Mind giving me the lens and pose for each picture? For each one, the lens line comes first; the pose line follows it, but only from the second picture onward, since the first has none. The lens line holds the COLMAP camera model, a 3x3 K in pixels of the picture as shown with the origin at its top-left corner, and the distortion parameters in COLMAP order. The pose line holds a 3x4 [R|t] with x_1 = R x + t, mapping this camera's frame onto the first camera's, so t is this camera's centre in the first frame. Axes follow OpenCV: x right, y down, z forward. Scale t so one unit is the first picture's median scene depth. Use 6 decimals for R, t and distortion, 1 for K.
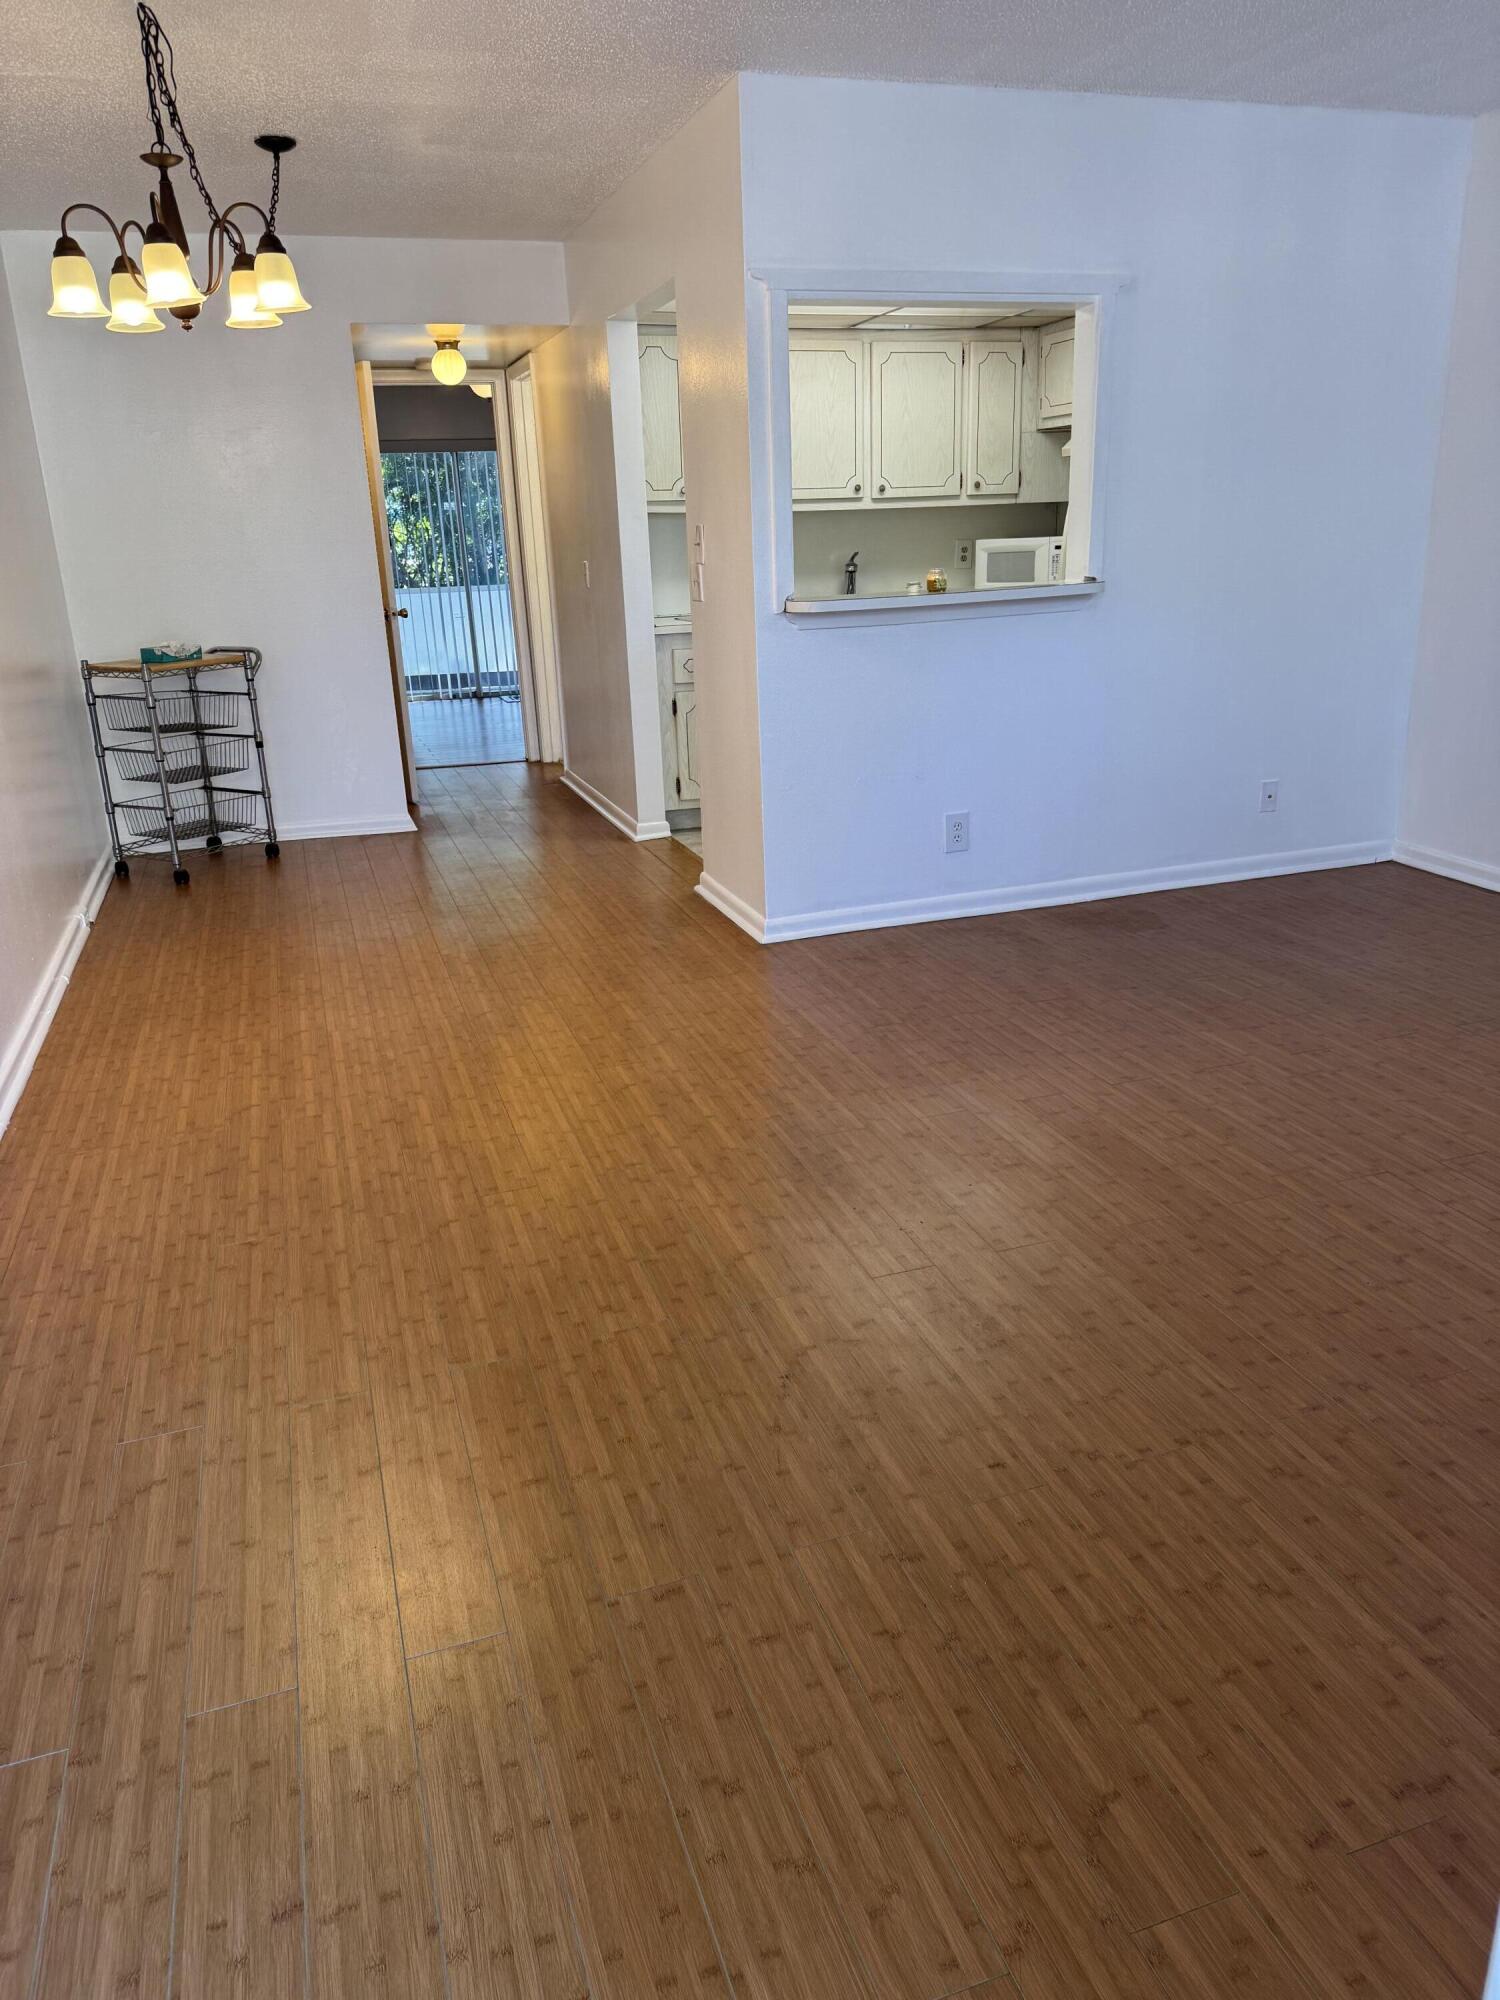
lens RADIAL K [[1413.4, 0, 749.5], [0, 1413.4, 1002.7], [0, 0, 1]] dist [0.032776, -0.020559]
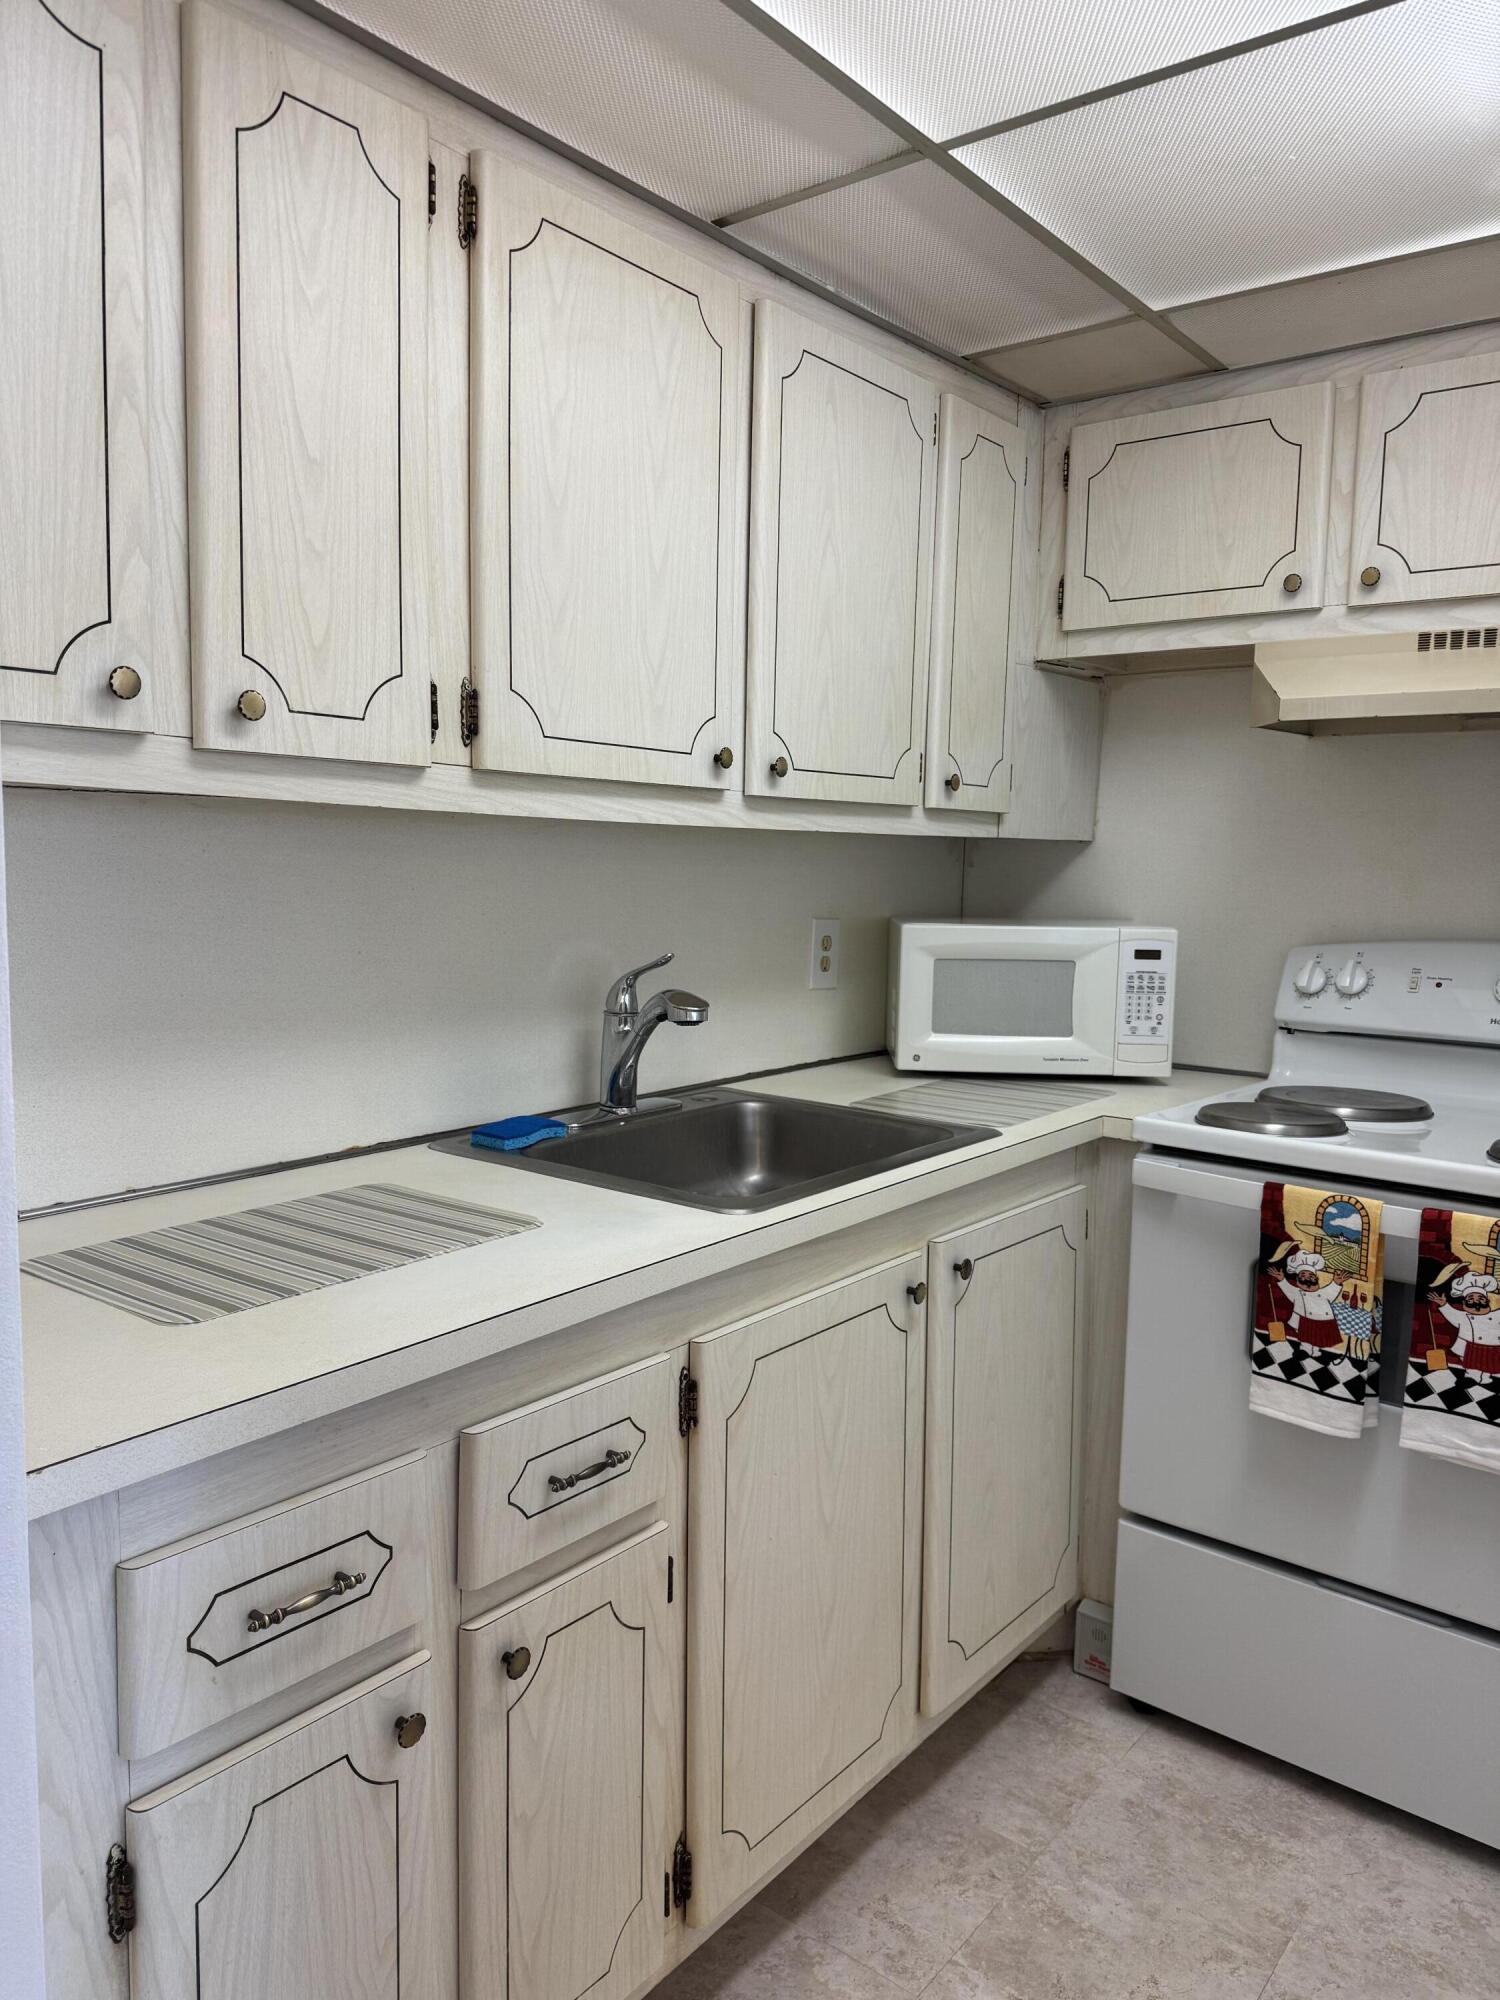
lens RADIAL K [[1413.4, 0, 752.2], [0, 1413.4, 1003.3], [0, 0, 1]] dist [0.032776, -0.020559]
pose [[0.833346, -0.013985, 0.552575, -0.087583], [0.140419, 0.972242, -0.187160, -0.284932], [-0.534619, 0.233561, 0.812177, 0.851461]]
